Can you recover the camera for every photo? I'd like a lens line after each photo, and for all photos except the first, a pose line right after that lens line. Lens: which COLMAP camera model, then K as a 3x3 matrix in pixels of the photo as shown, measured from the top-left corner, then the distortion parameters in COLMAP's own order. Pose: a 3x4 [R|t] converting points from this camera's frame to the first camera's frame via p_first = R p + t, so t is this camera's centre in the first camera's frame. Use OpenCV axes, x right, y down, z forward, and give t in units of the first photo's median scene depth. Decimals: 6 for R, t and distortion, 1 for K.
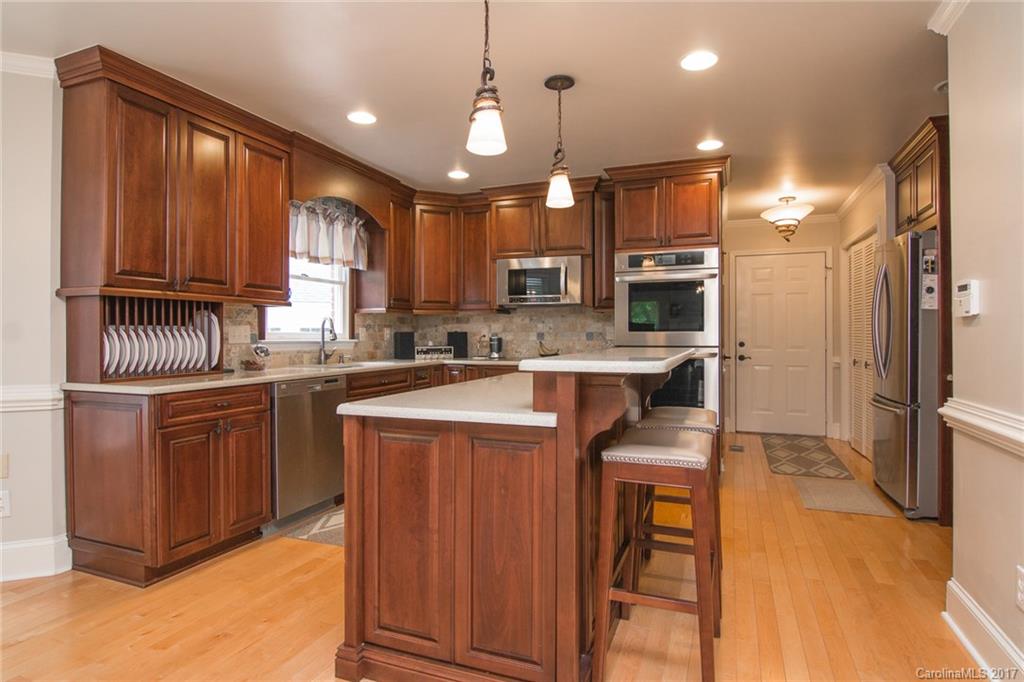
lens RADIAL K [[556.1, 0, 512.7], [0, 556.1, 334.9], [0, 0, 1]] dist [-0.005703, -0.010827]
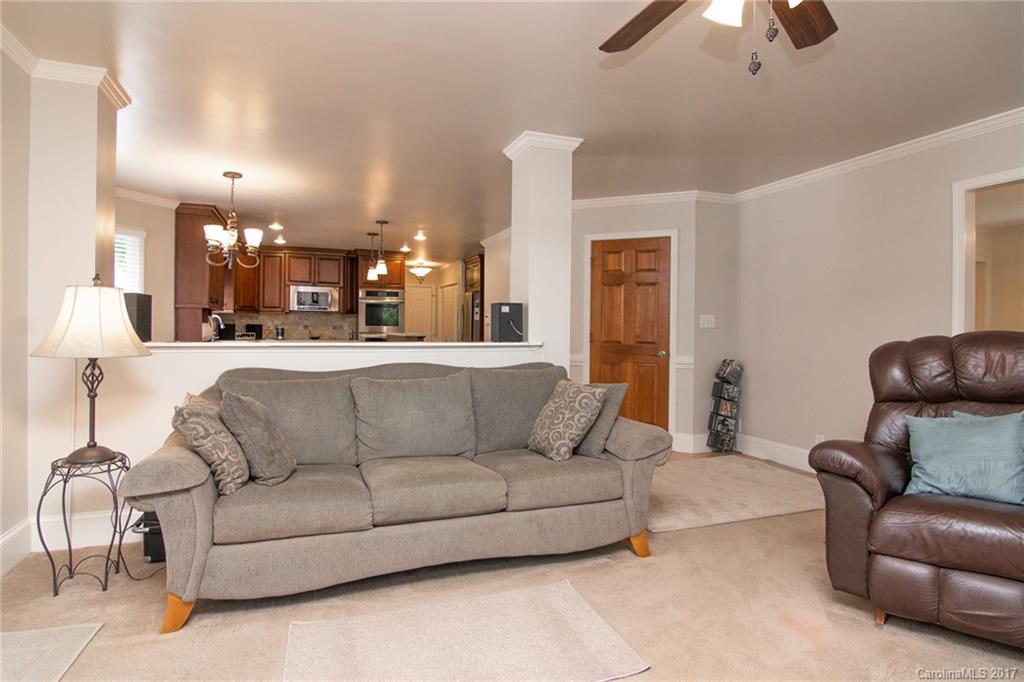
lens RADIAL K [[556.1, 0, 519.8], [0, 556.1, 333.8], [0, 0, 1]] dist [-0.005703, -0.010827]
pose [[0.725037, 0.003966, 0.688698, -1.077489], [-0.013162, 0.999881, 0.008099, -0.000646], [-0.688584, -0.014936, 0.725003, -1.255537]]
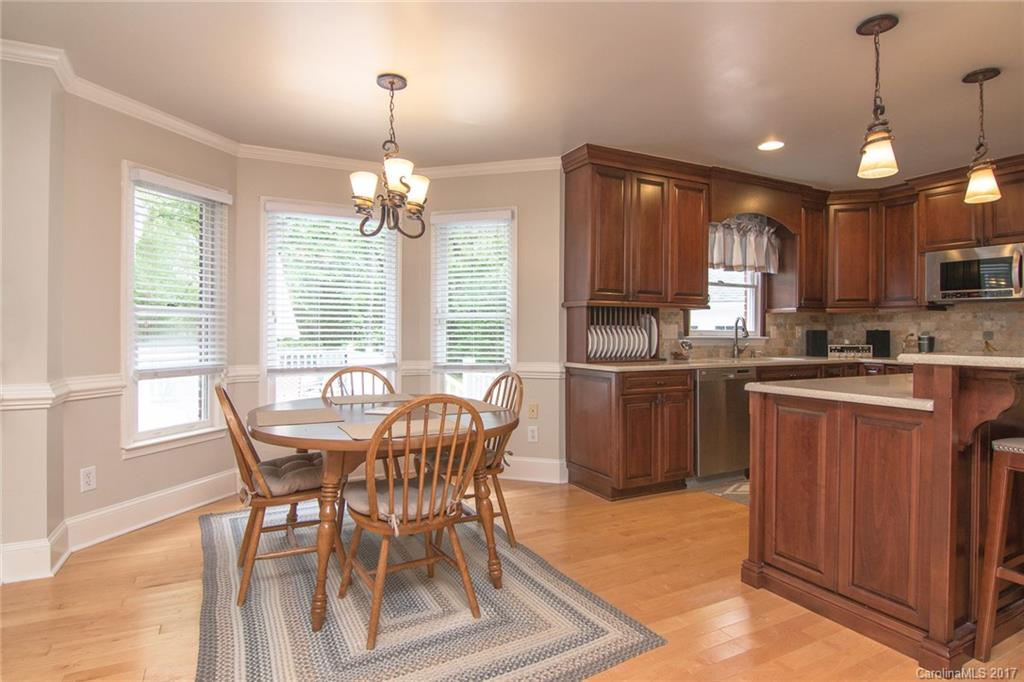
lens RADIAL K [[556.1, 0, 510.1], [0, 556.1, 334.0], [0, 0, 1]] dist [-0.005703, -0.010827]
pose [[0.752733, 0.006998, -0.658289, 0.083166], [-0.005249, 0.999976, 0.004629, 0.000365], [0.658305, -0.000029, 0.752751, -0.230458]]
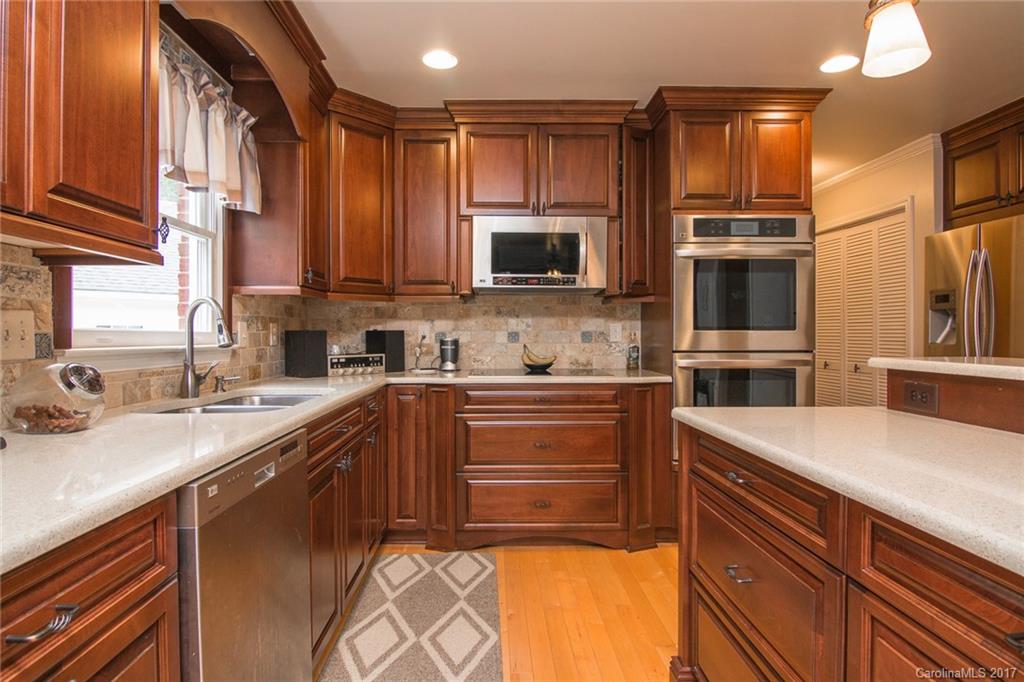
lens RADIAL K [[556.1, 0, 489.6], [0, 556.1, 339.7], [0, 0, 1]] dist [-0.005703, -0.010827]
pose [[0.927517, -0.004394, 0.373756, -0.356377], [0.000796, 0.999952, 0.009782, -0.001260], [-0.373781, -0.008776, 0.927476, 0.584677]]
